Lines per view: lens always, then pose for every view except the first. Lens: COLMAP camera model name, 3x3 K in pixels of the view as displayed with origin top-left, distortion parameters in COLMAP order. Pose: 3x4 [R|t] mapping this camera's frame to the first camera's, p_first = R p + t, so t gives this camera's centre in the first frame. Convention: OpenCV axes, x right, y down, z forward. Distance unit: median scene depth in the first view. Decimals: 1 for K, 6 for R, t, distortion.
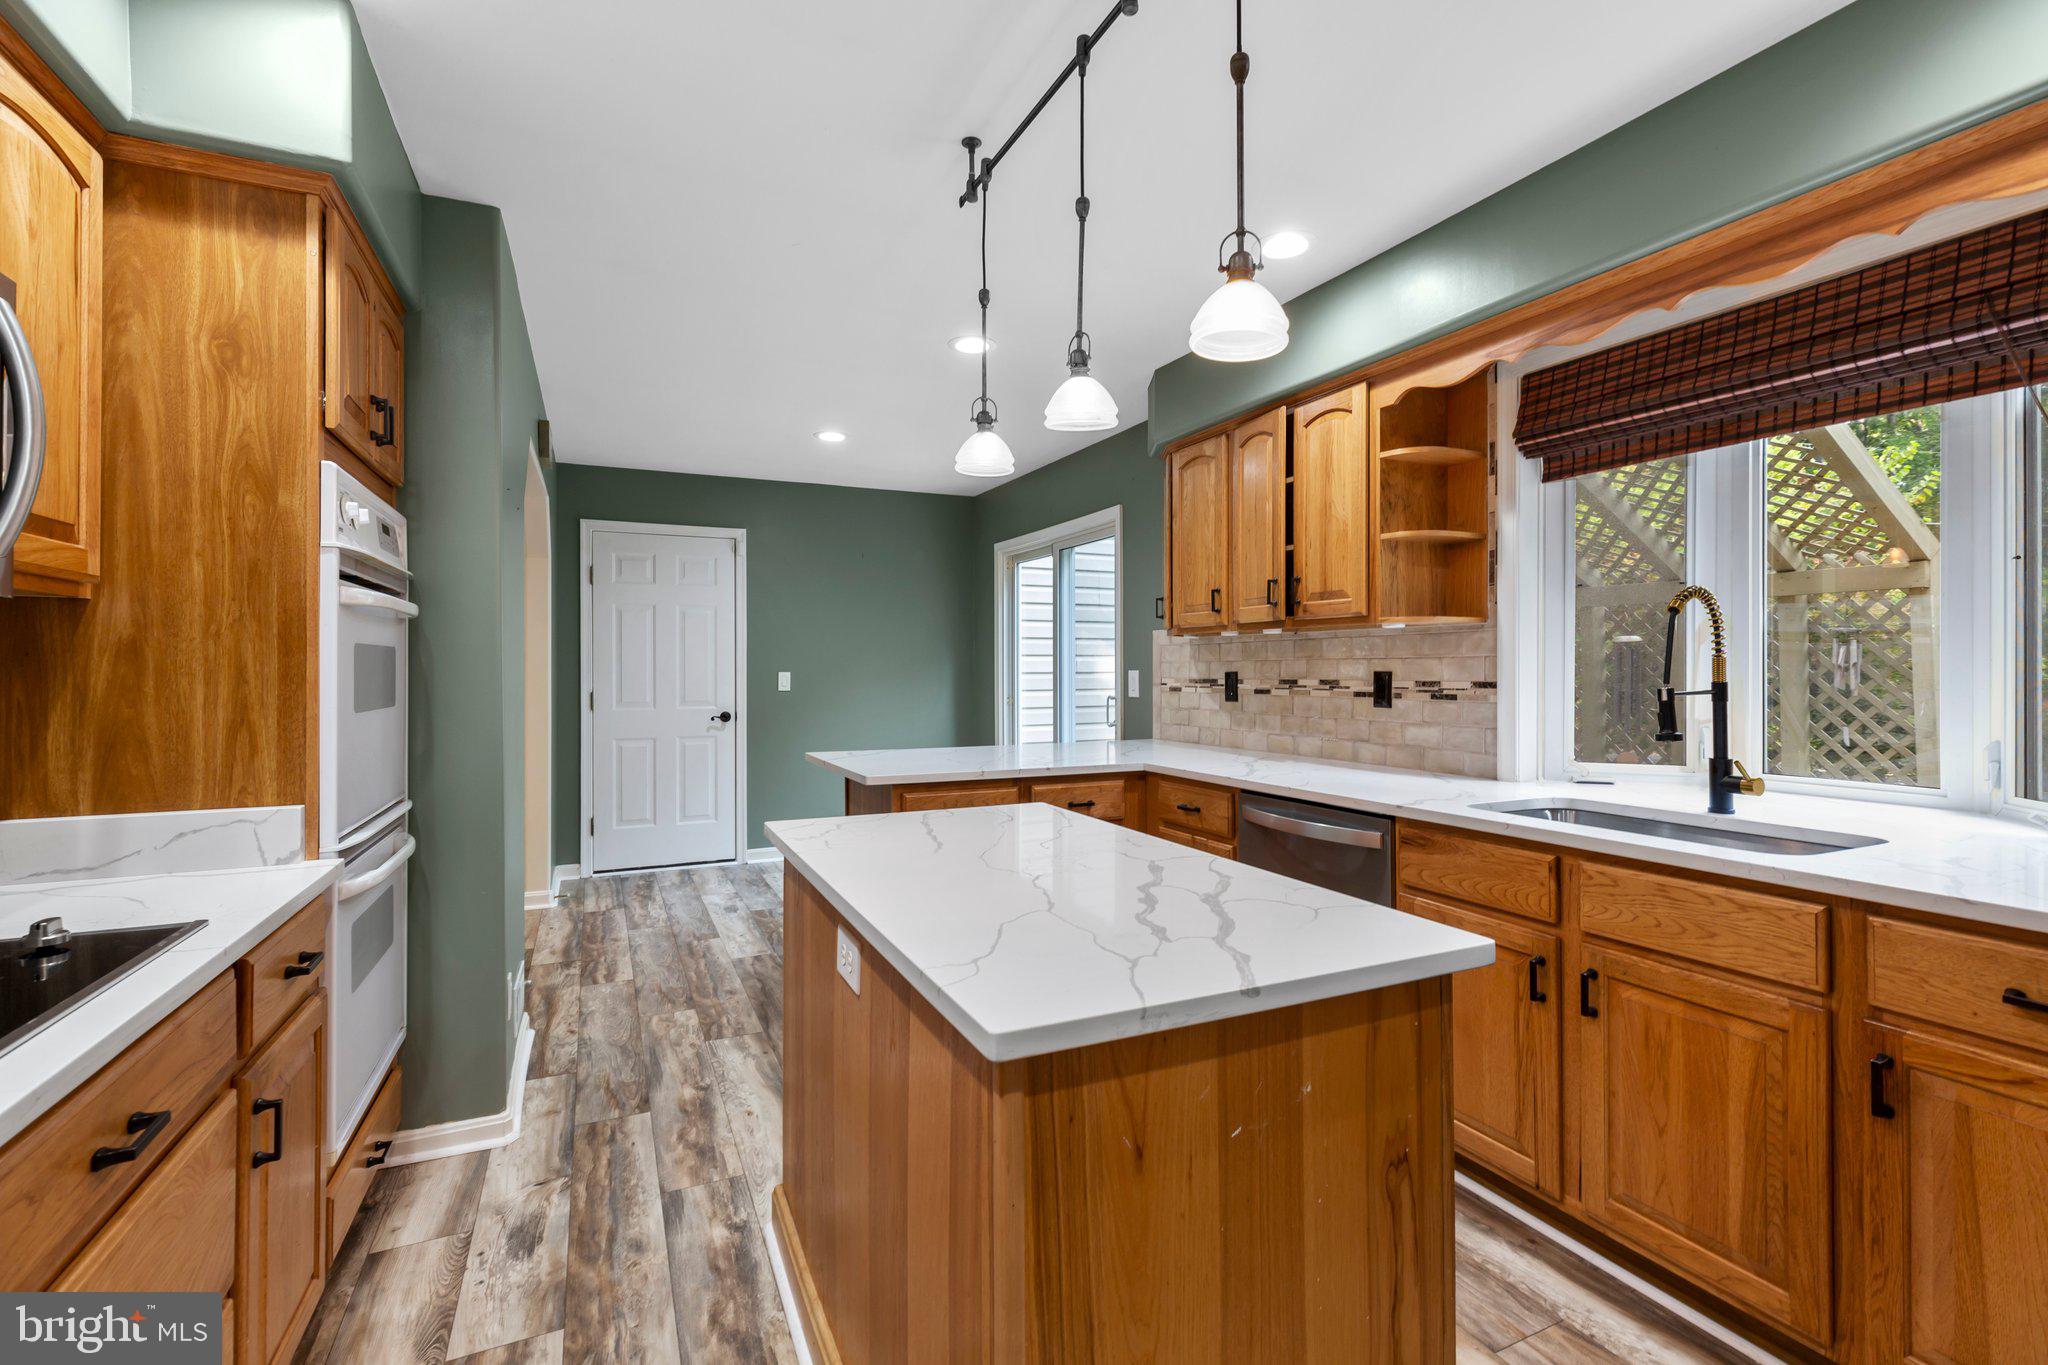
lens RADIAL K [[923.3, 0, 1020.0], [0, 923.3, 673.0], [0, 0, 1]] dist [0.005048, 0.000582]
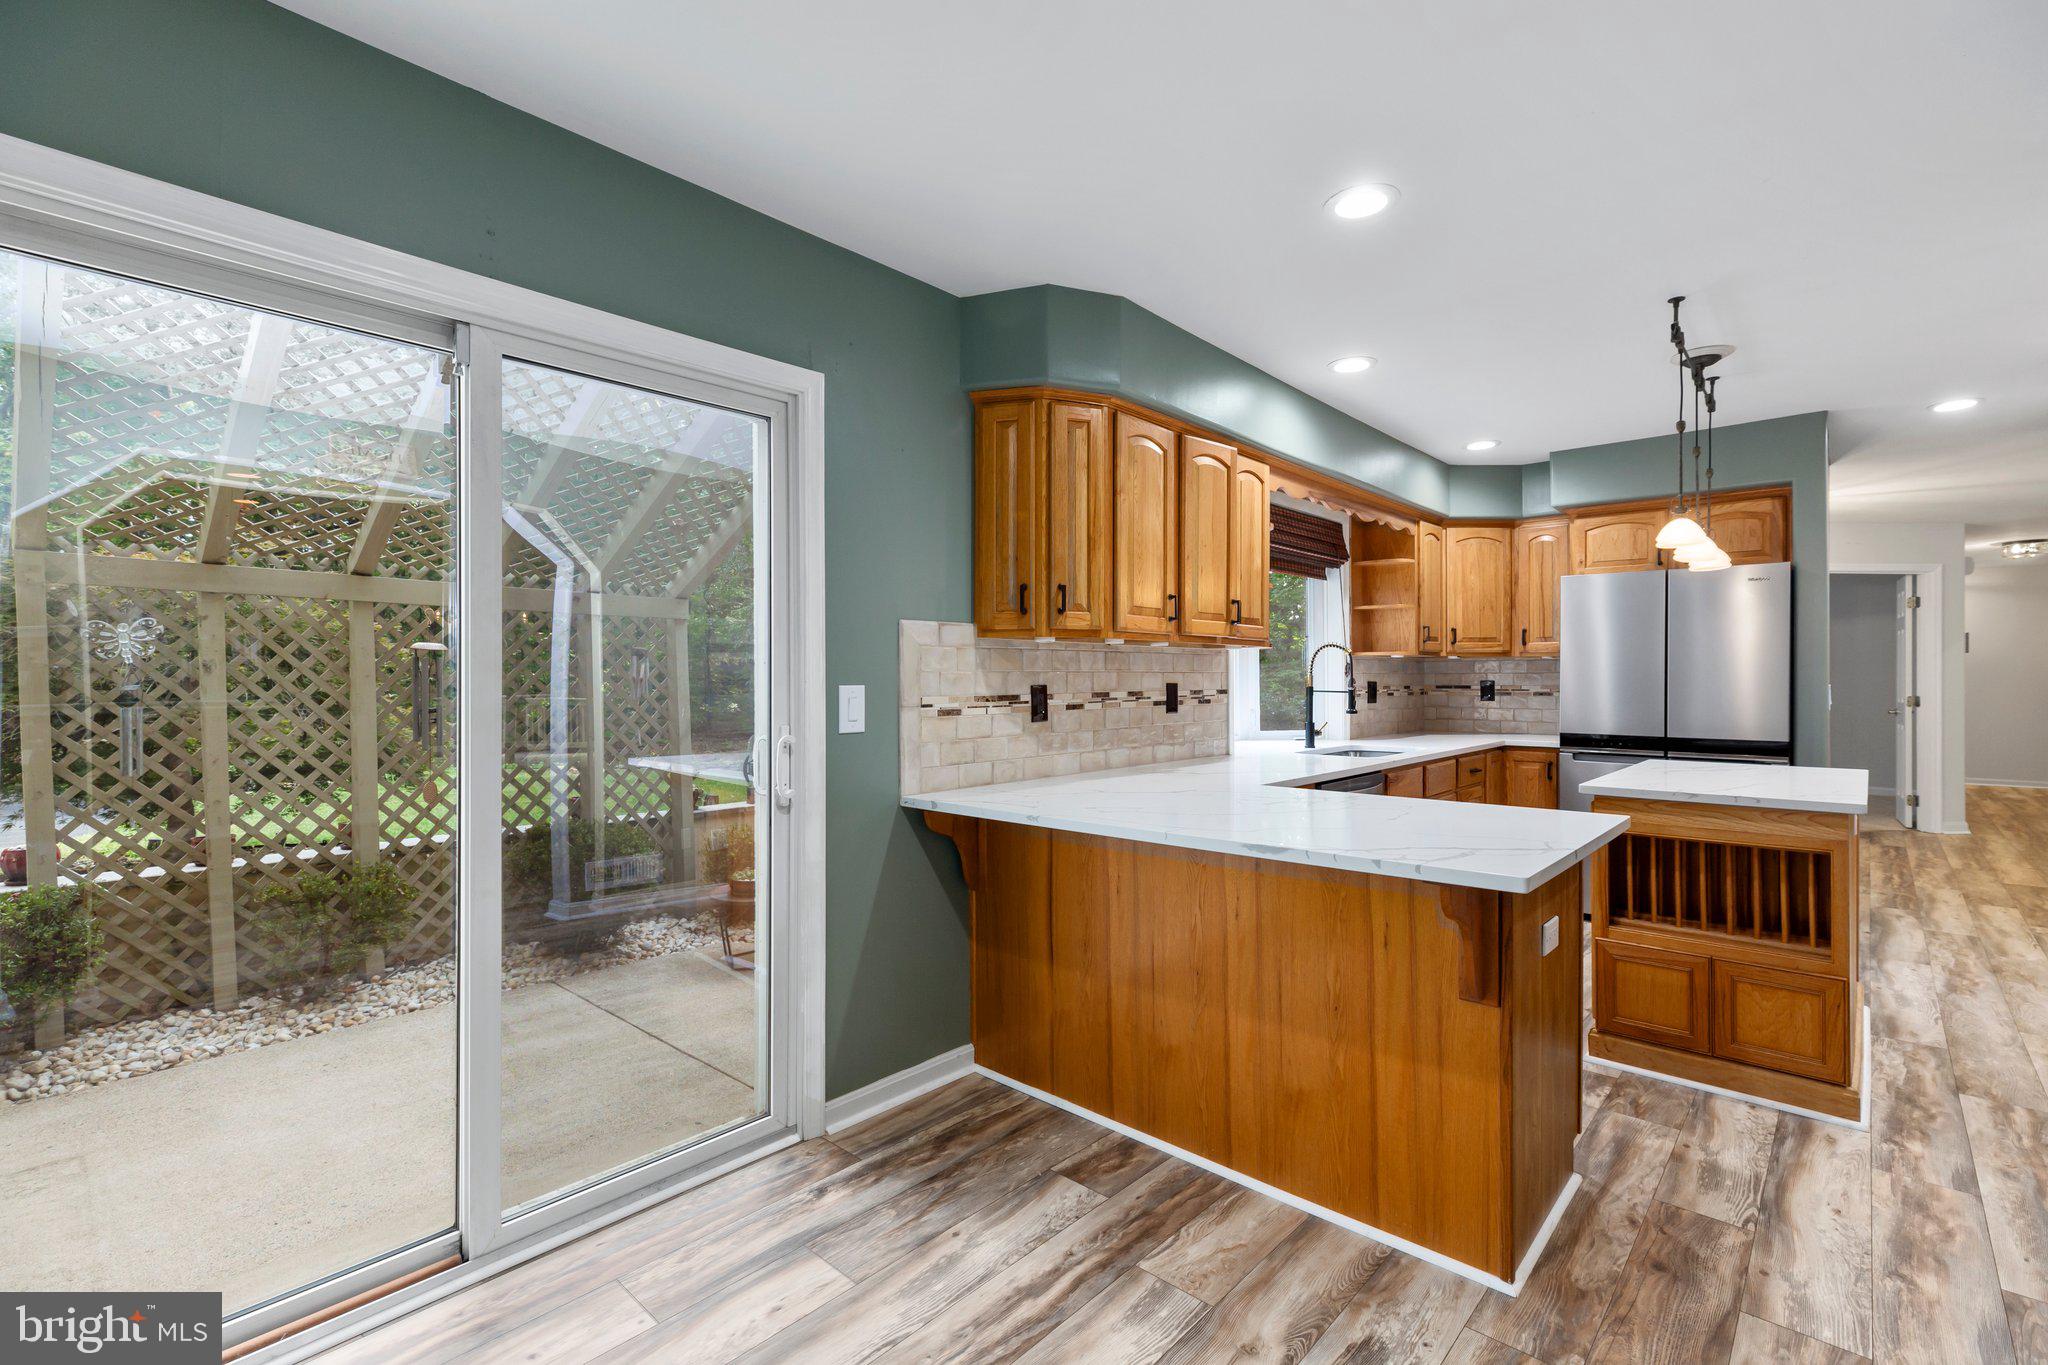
lens RADIAL K [[923.3, 0, 1020.0], [0, 923.3, 673.0], [0, 0, 1]] dist [0.005048, 0.000582]
pose [[-0.387612, 0.001913, 0.921821, -0.607694], [0.001806, 0.999998, -0.001316, -0.013029], [-0.921821, 0.001155, -0.387614, 1.559514]]
